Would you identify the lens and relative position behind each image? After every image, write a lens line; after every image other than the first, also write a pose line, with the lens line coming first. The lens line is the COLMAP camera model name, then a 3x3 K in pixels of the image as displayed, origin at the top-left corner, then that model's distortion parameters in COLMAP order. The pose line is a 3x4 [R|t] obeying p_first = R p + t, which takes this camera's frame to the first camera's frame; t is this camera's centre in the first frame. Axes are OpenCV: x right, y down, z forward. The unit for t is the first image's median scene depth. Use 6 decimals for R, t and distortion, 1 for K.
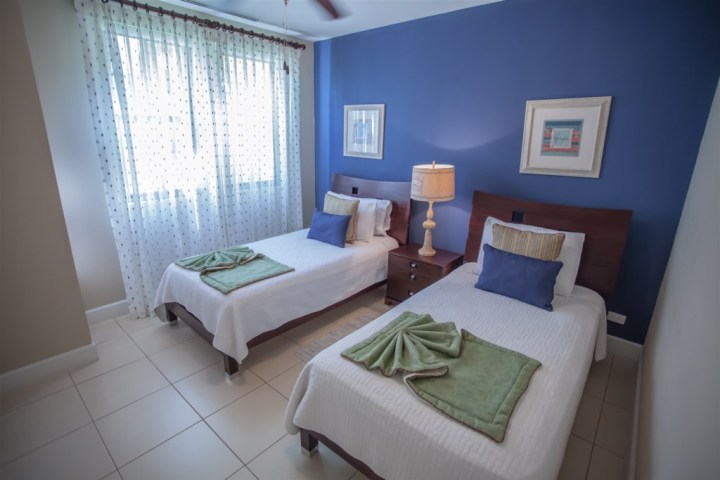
lens RADIAL K [[350.9, 0, 358.0], [0, 350.9, 235.7], [0, 0, 1]] dist [-0.050488, 0.001867]
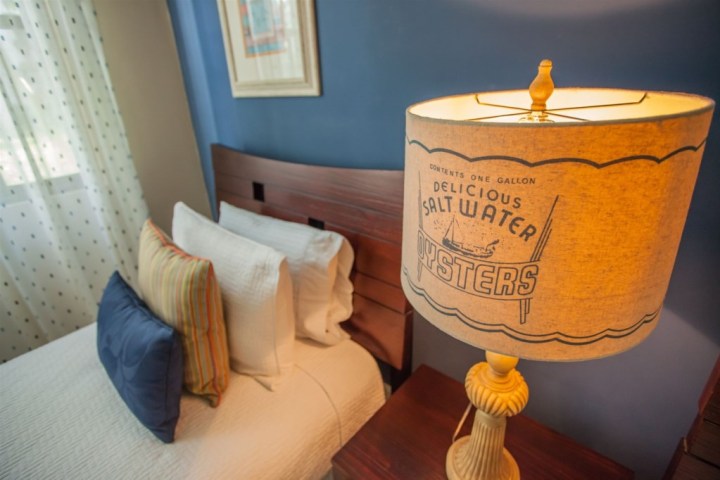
lens RADIAL K [[350.9, 0, 358.0], [0, 350.9, 235.7], [0, 0, 1]] dist [-0.050488, 0.001867]
pose [[0.998049, -0.056002, -0.027616, 0.110994], [0.059101, 0.989959, 0.128410, -0.135003], [0.020148, -0.129792, 0.991337, 0.689849]]
